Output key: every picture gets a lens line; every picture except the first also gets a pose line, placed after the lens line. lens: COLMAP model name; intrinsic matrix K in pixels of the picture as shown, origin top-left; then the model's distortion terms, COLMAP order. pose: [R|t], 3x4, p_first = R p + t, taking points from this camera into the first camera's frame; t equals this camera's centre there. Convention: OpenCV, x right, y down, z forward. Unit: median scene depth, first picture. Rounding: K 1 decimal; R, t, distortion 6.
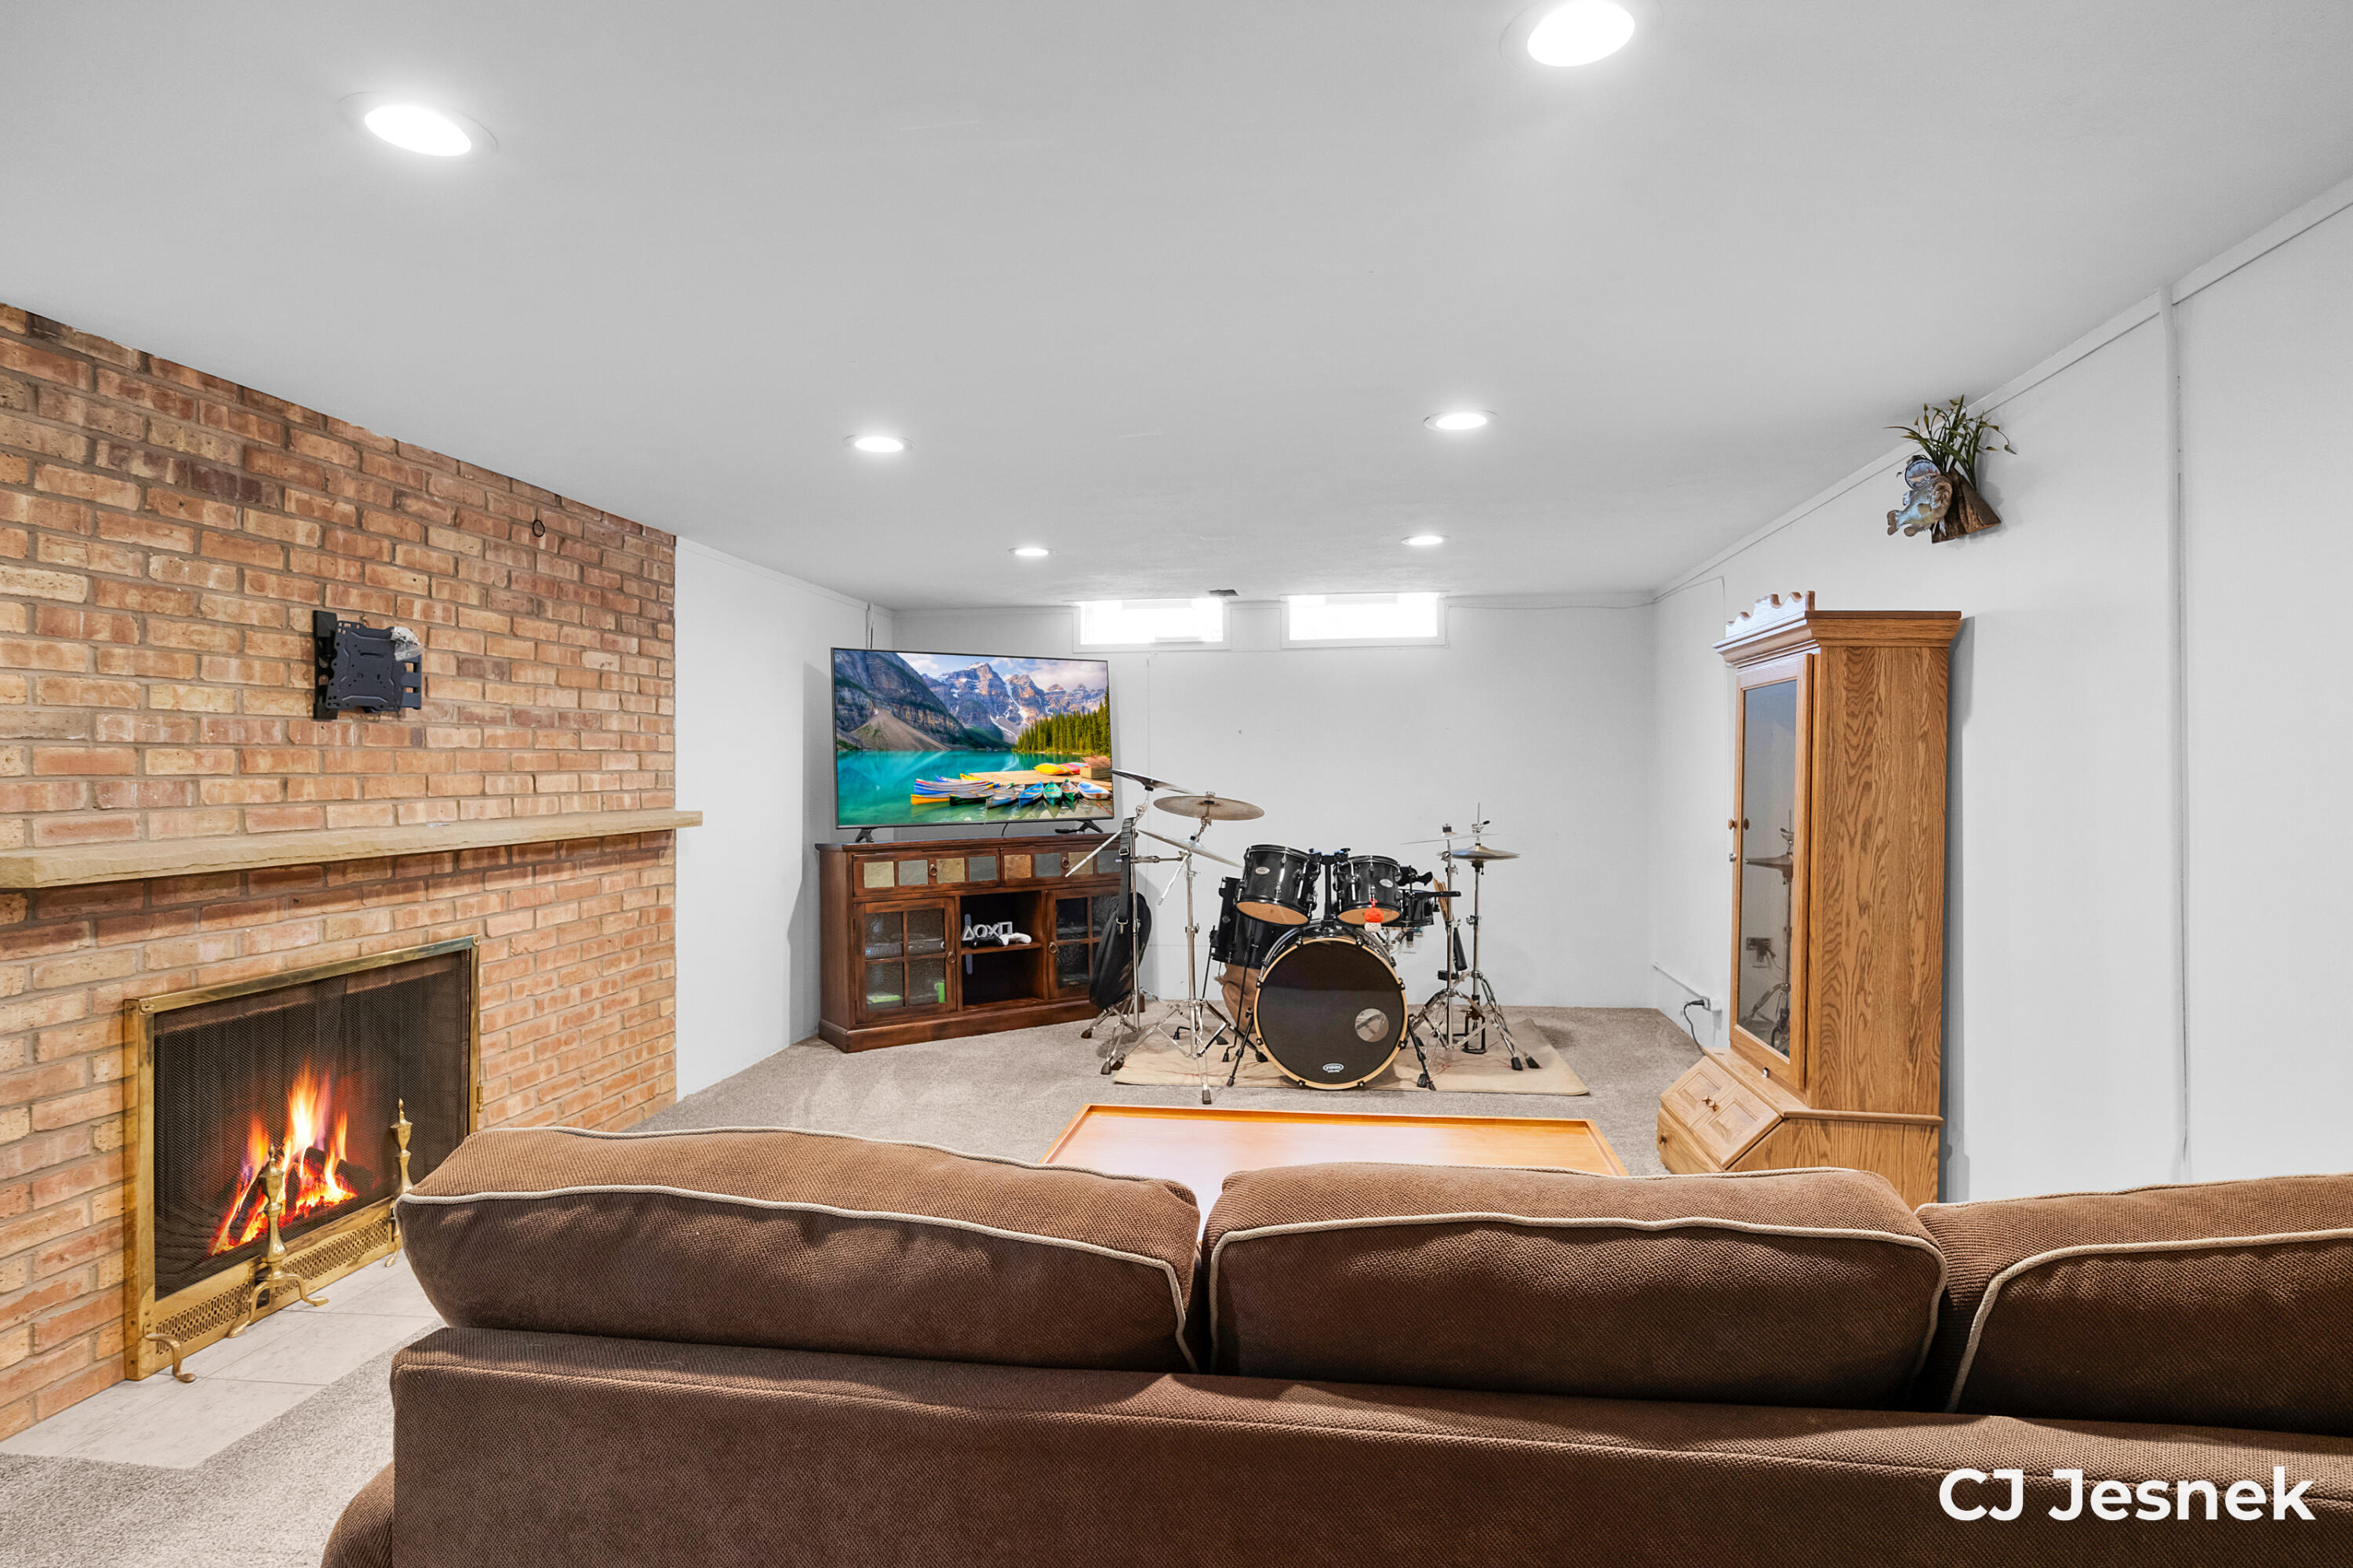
lens RADIAL K [[1201.7, 0, 1176.2], [0, 1201.7, 791.5], [0, 0, 1]] dist [-0.000065, 0.000376]
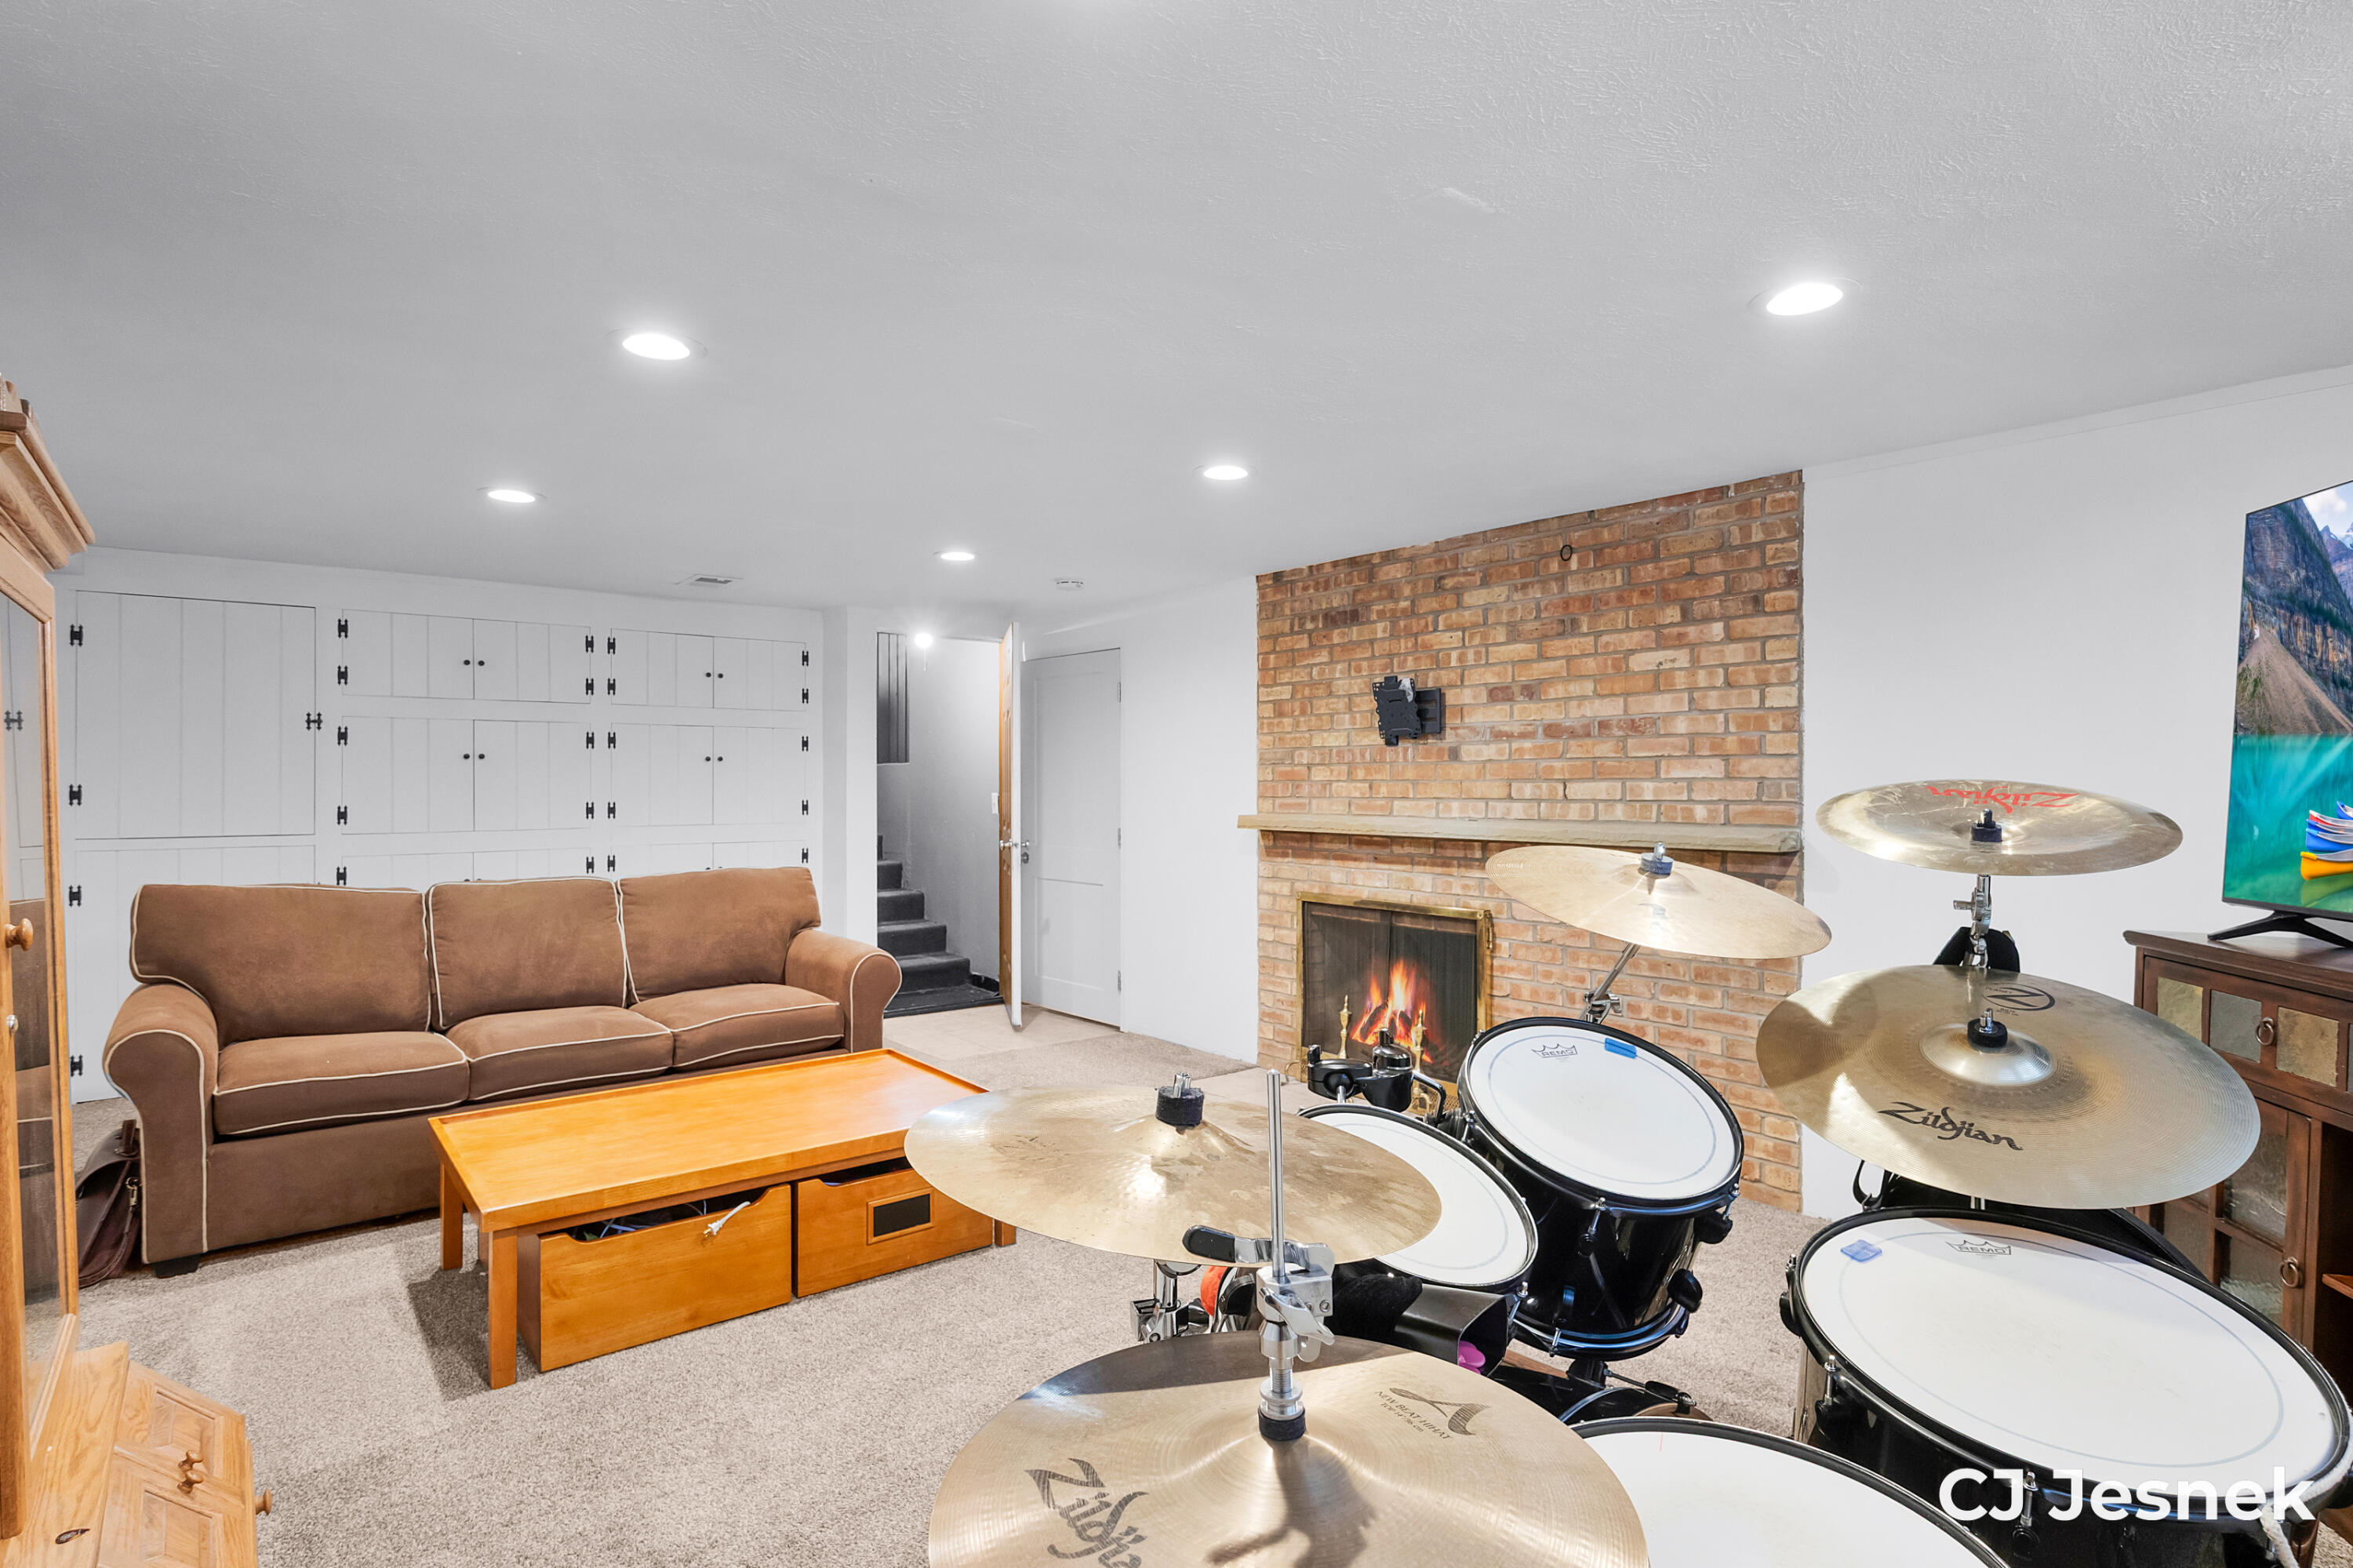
lens RADIAL K [[1201.7, 0, 1174.6], [0, 1201.7, 774.3], [0, 0, 1]] dist [-0.000065, 0.000376]
pose [[-0.686067, 0.009038, -0.727482, 0.539733], [-0.003904, 0.999863, 0.016104, -0.040456], [0.727528, 0.013889, -0.685938, 1.625687]]
